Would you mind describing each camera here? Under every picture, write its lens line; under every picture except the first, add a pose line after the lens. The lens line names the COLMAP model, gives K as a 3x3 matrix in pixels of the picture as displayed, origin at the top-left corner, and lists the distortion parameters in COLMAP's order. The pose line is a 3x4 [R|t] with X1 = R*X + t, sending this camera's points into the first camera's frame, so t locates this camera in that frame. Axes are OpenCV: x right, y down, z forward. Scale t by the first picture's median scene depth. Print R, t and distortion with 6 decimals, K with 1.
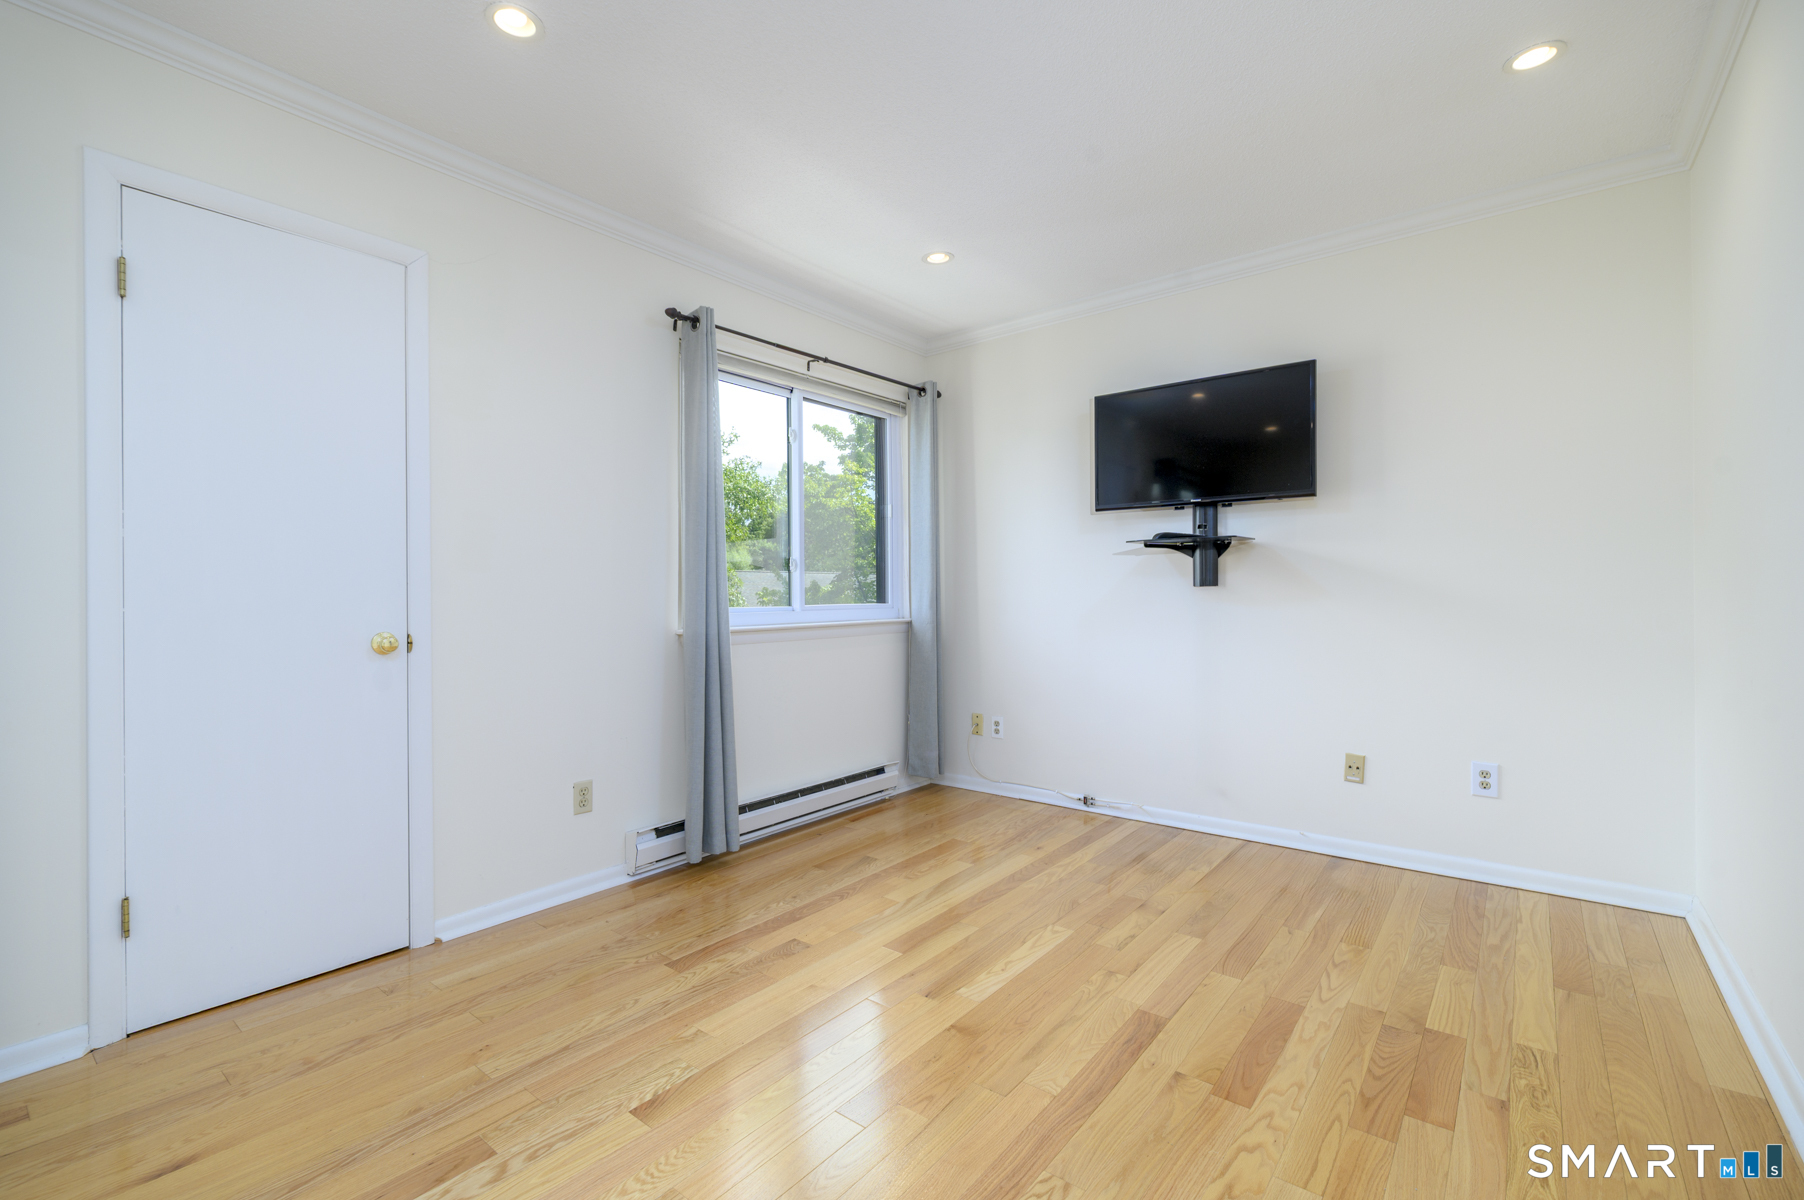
lens RADIAL K [[809.8, 0, 895.1], [0, 809.8, 579.8], [0, 0, 1]] dist [-0.002035, -0.001547]
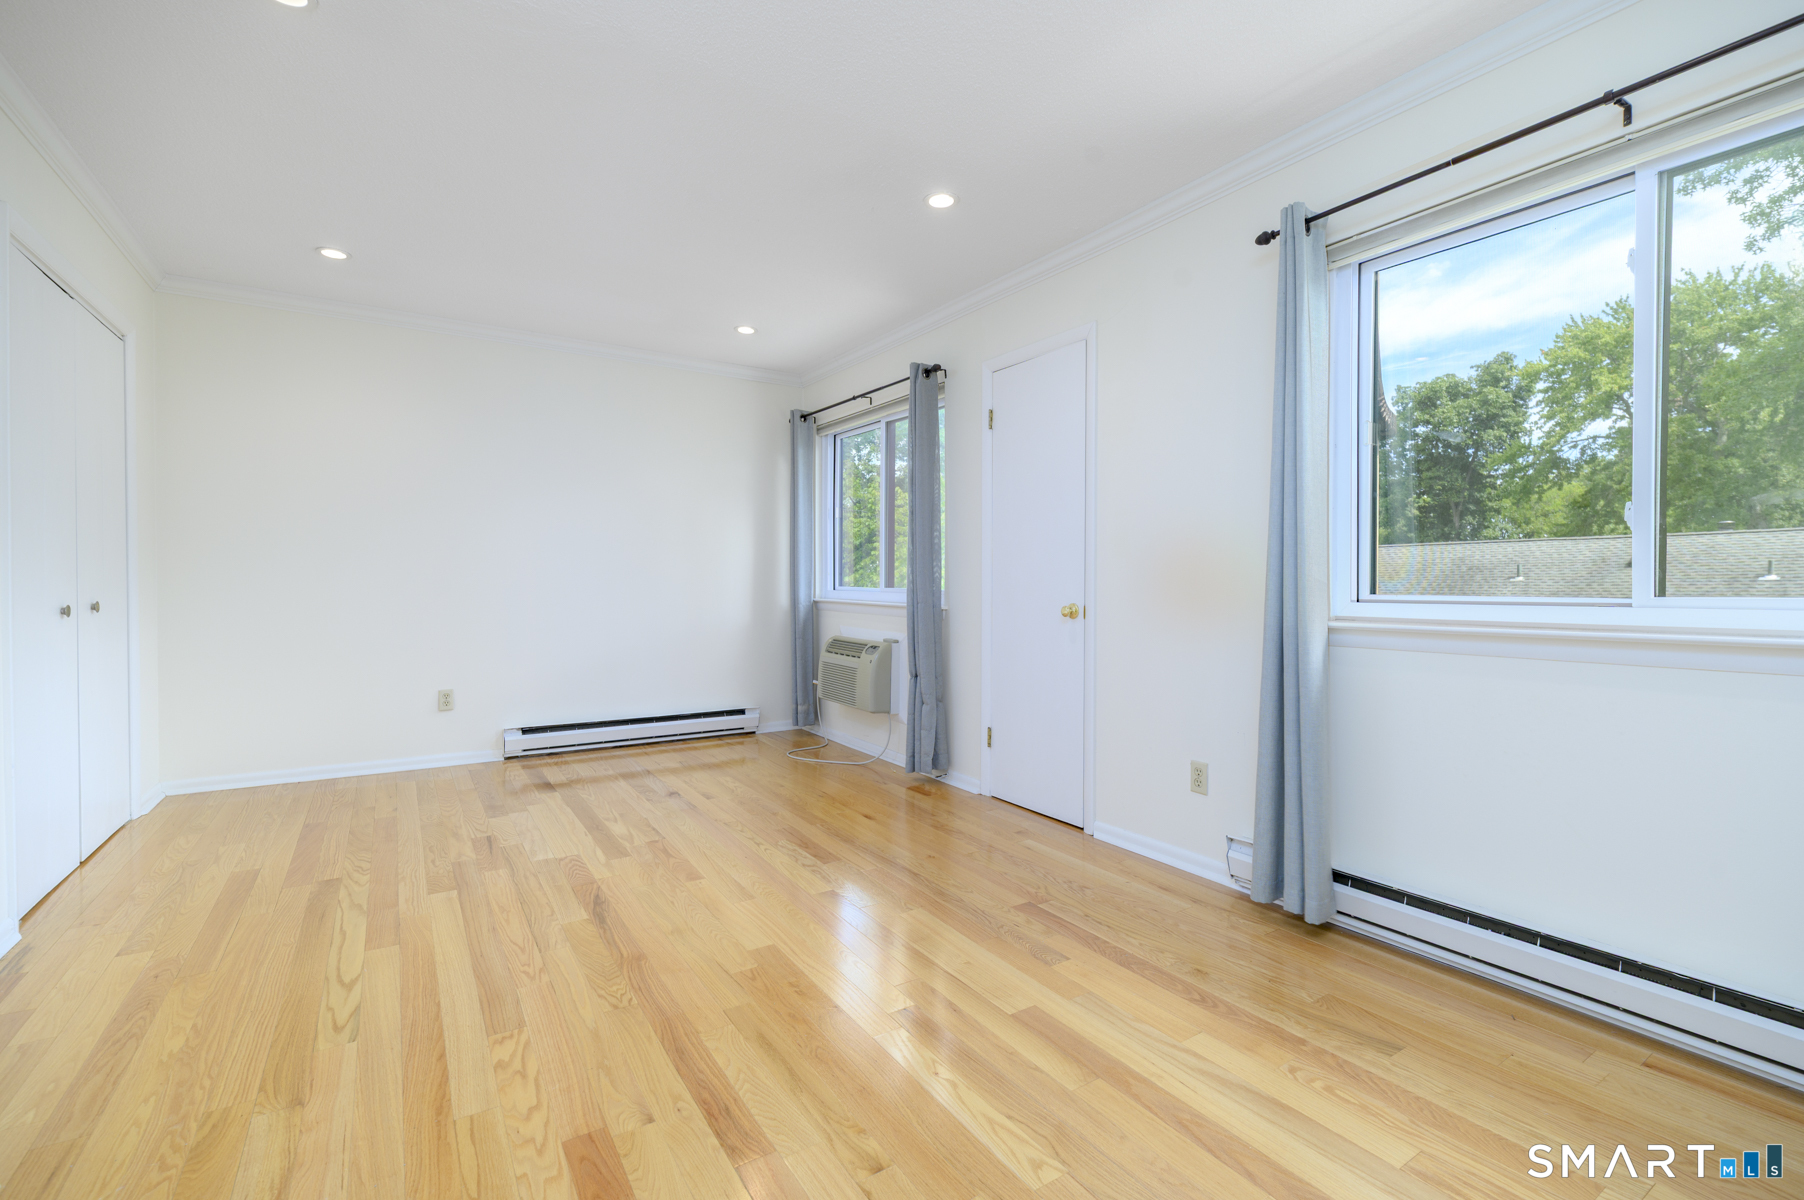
lens RADIAL K [[809.8, 0, 895.1], [0, 809.8, 579.8], [0, 0, 1]] dist [-0.002035, -0.001547]
pose [[-0.344914, 0.002580, -0.938631, 0.908524], [0.018771, 0.999815, -0.004150, 0.025673], [0.938447, -0.019050, -0.344898, 1.312403]]
